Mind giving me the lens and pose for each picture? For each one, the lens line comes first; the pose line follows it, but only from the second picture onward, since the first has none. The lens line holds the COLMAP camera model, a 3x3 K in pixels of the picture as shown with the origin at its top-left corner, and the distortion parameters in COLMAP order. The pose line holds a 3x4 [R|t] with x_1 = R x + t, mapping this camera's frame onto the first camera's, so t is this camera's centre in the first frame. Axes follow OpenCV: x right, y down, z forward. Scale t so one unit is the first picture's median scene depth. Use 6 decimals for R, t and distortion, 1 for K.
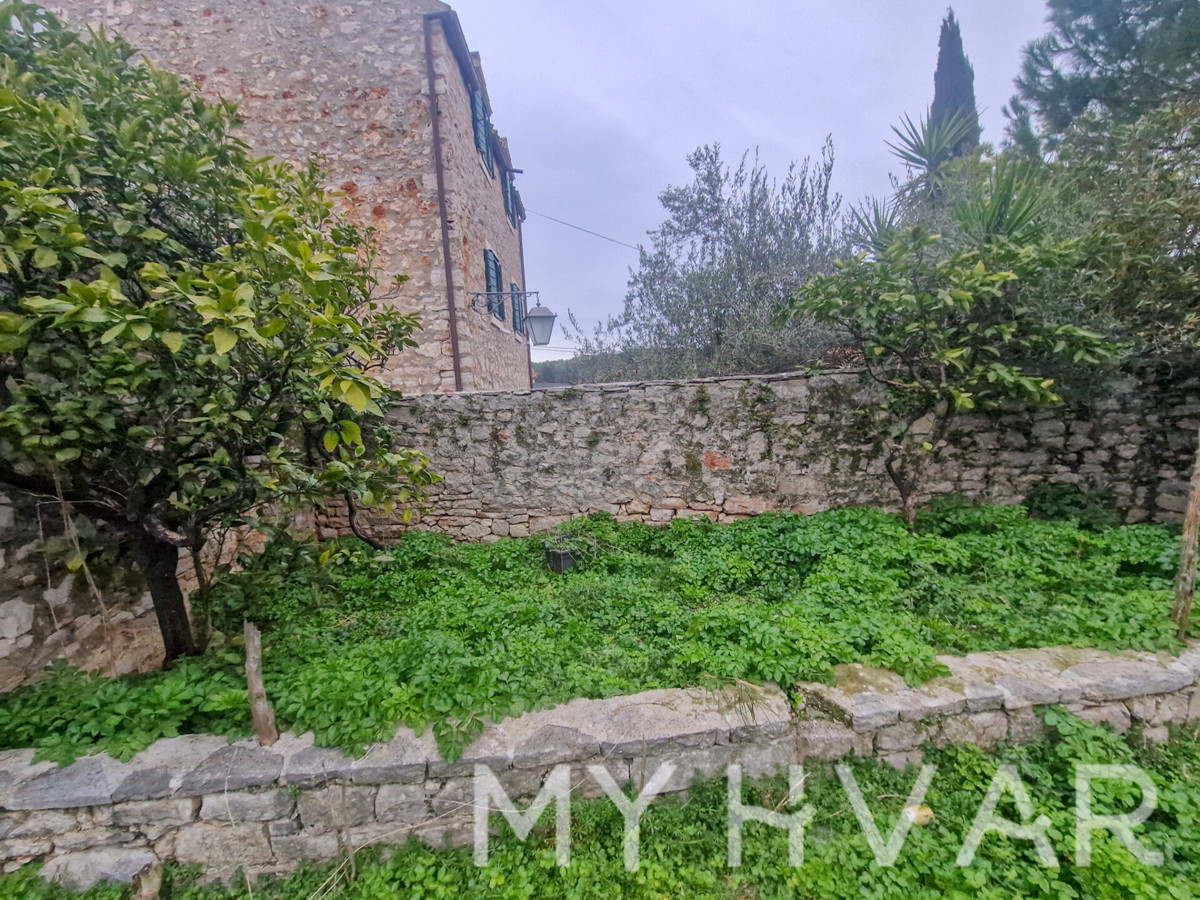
lens RADIAL K [[479.2, 0, 599.7], [0, 479.2, 452.2], [0, 0, 1]] dist [0.006317, -0.006274]
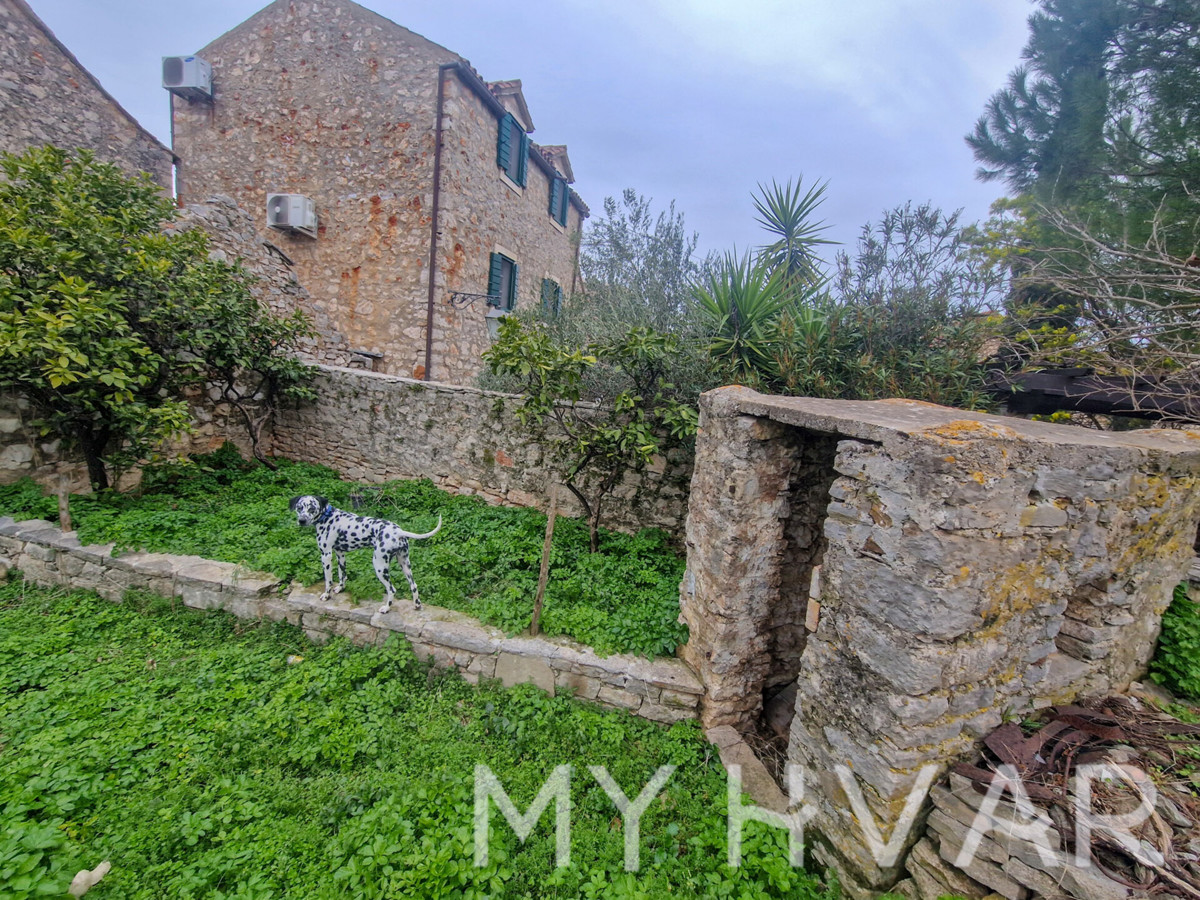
lens RADIAL K [[479.2, 0, 599.7], [0, 479.2, 452.2], [0, 0, 1]] dist [0.006317, -0.006274]
pose [[0.945721, 0.204475, -0.252590, 0.772221], [-0.193211, 0.978735, 0.068897, -0.132032], [0.261307, -0.016354, 0.965117, -0.161600]]
